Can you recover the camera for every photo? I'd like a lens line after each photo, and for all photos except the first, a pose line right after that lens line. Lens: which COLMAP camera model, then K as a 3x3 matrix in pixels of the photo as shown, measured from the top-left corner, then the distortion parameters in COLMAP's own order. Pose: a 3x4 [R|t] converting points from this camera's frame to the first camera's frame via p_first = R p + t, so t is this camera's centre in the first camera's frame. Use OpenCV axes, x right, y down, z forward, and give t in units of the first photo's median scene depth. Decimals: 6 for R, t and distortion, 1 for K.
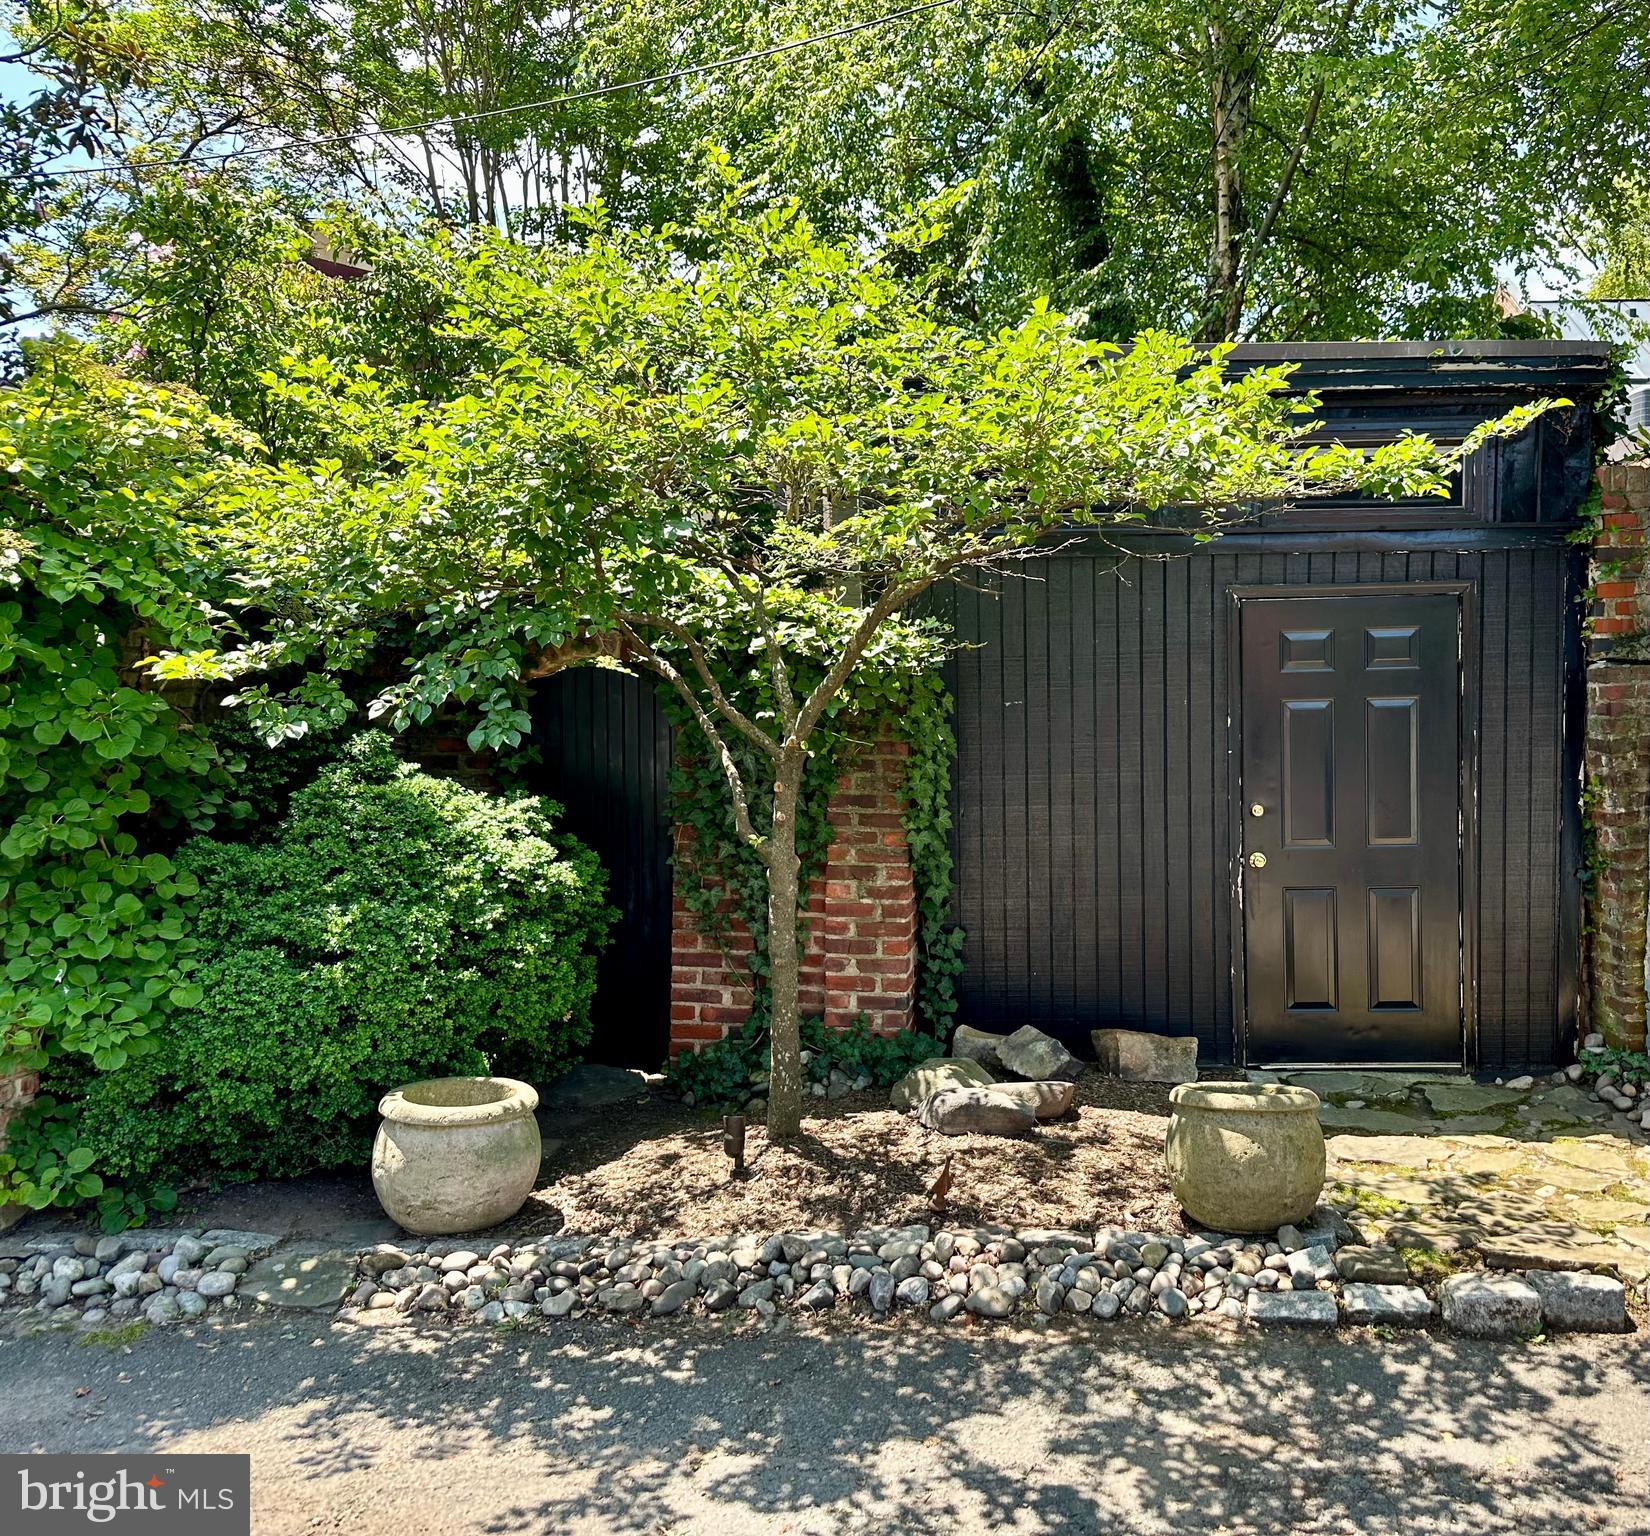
lens RADIAL K [[1376.5, 0, 849.8], [0, 1376.5, 725.2], [0, 0, 1]] dist [0.031238, -0.037373]
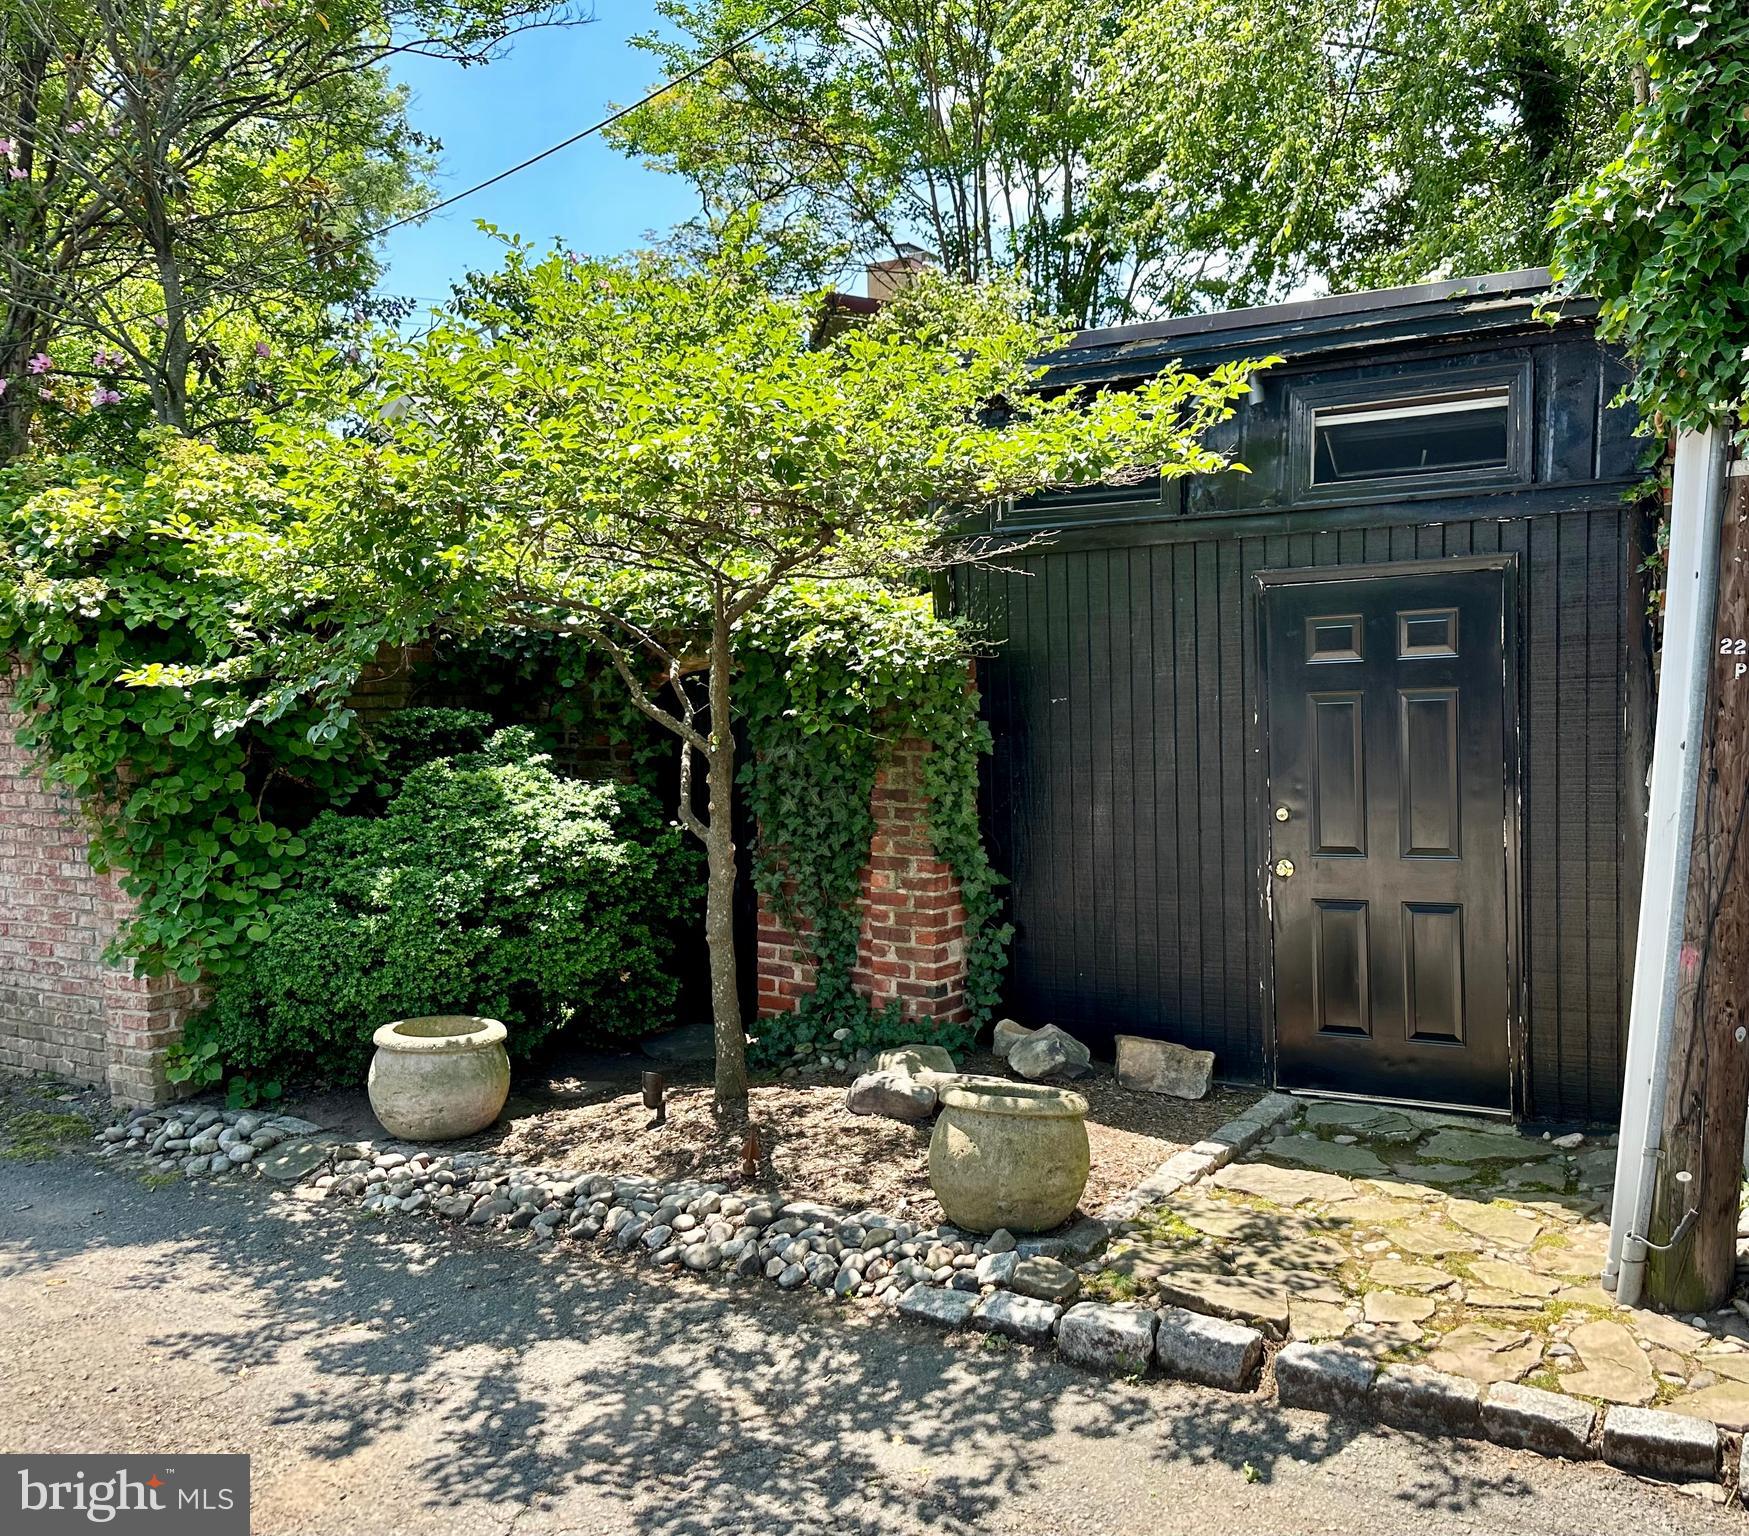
lens RADIAL K [[1360.5, 0, 884.6], [0, 1360.5, 760.4], [0, 0, 1]] dist [0.022879, -0.033594]
pose [[0.914382, 0.011423, -0.404692, 0.569561], [-0.000706, 0.999645, 0.026622, 0.002431], [0.404853, -0.024058, 0.914065, 0.082212]]
